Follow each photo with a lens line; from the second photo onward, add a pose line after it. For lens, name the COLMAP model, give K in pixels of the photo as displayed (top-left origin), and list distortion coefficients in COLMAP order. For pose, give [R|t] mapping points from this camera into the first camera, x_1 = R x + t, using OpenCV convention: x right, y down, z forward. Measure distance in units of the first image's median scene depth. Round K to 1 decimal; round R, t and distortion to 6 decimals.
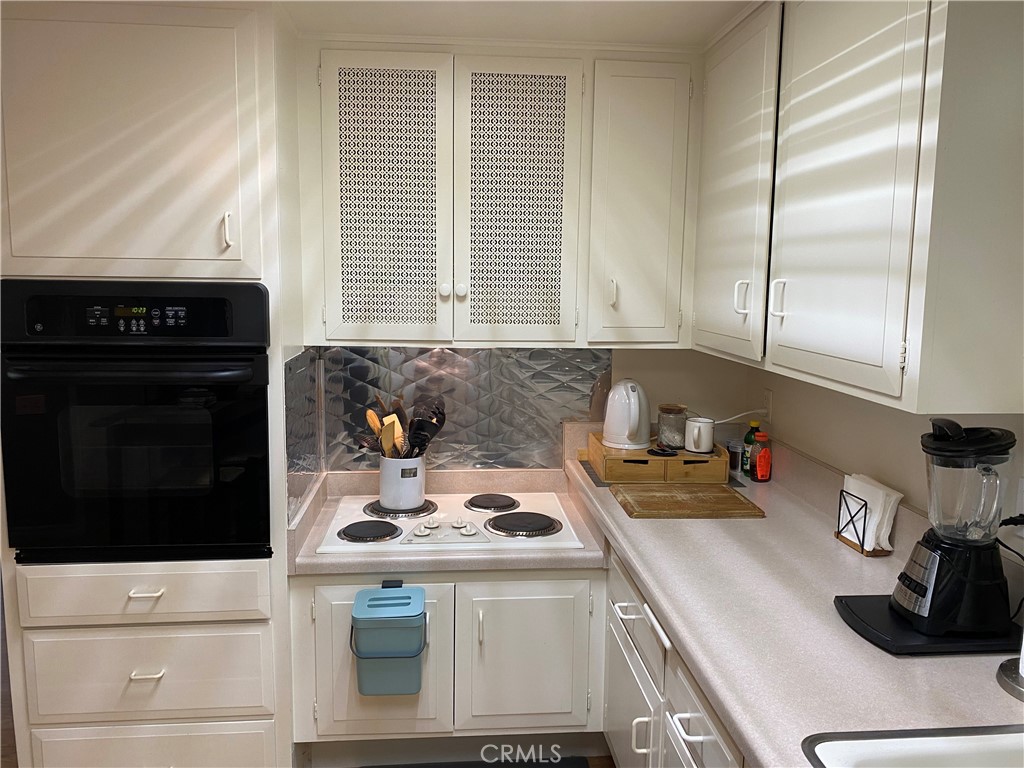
lens RADIAL K [[773.9, 0, 508.0], [0, 773.9, 380.3], [0, 0, 1]] dist [0.094367, -0.170660]
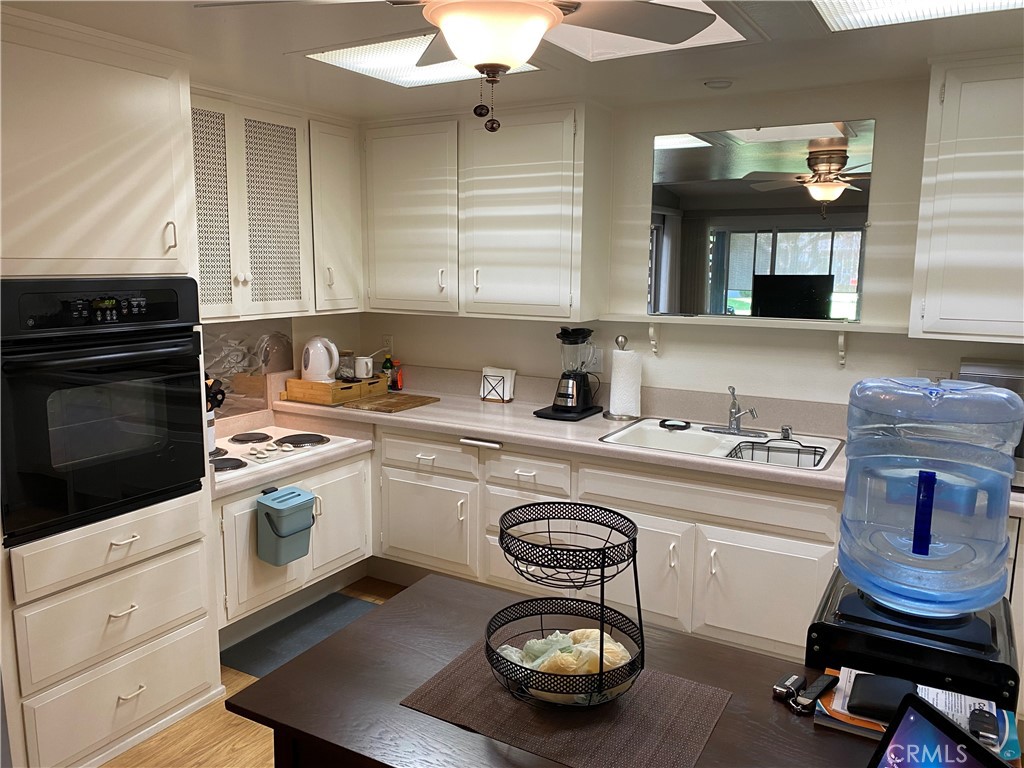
lens RADIAL K [[773.9, 0, 508.0], [0, 773.9, 380.3], [0, 0, 1]] dist [0.094367, -0.170660]
pose [[0.582294, -0.134153, 0.801834, -1.085270], [0.109075, 0.990266, 0.086469, -0.008686], [-0.805628, 0.037109, 0.591258, -0.190762]]
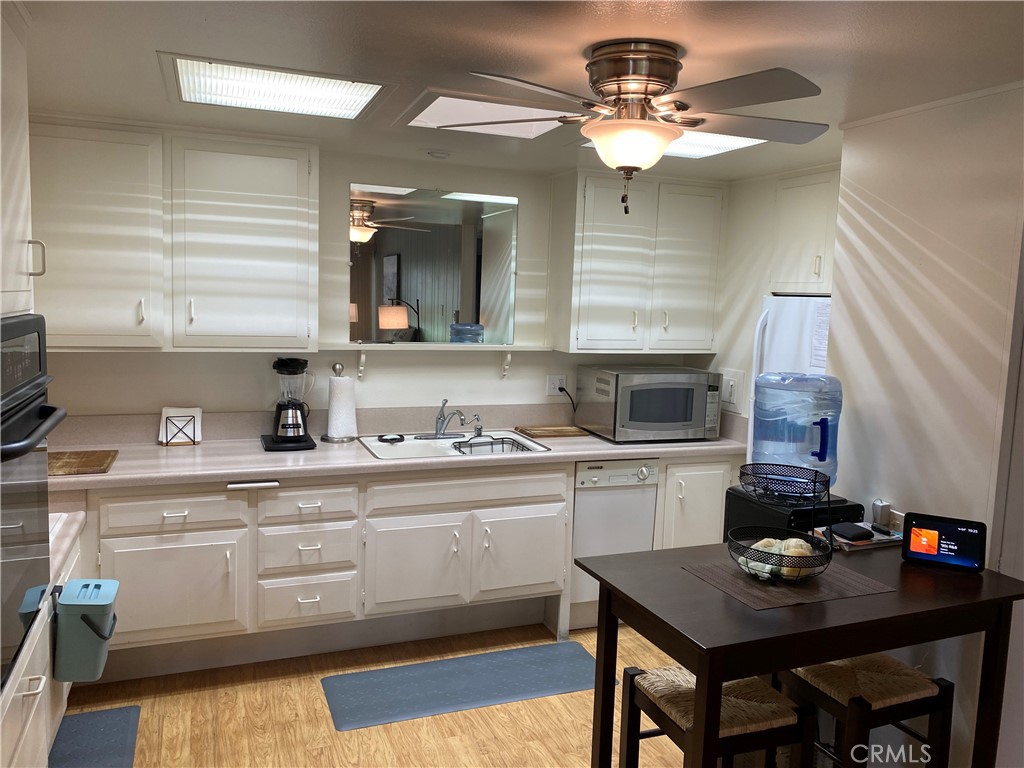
lens RADIAL K [[764.8, 0, 516.6], [0, 764.8, 381.8], [0, 0, 1]] dist [0.041643, -0.047226]
pose [[-0.288544, -0.131940, 0.948332, -1.398783], [0.088975, 0.982479, 0.163762, -0.146660], [-0.953324, 0.131630, -0.271749, 0.706614]]
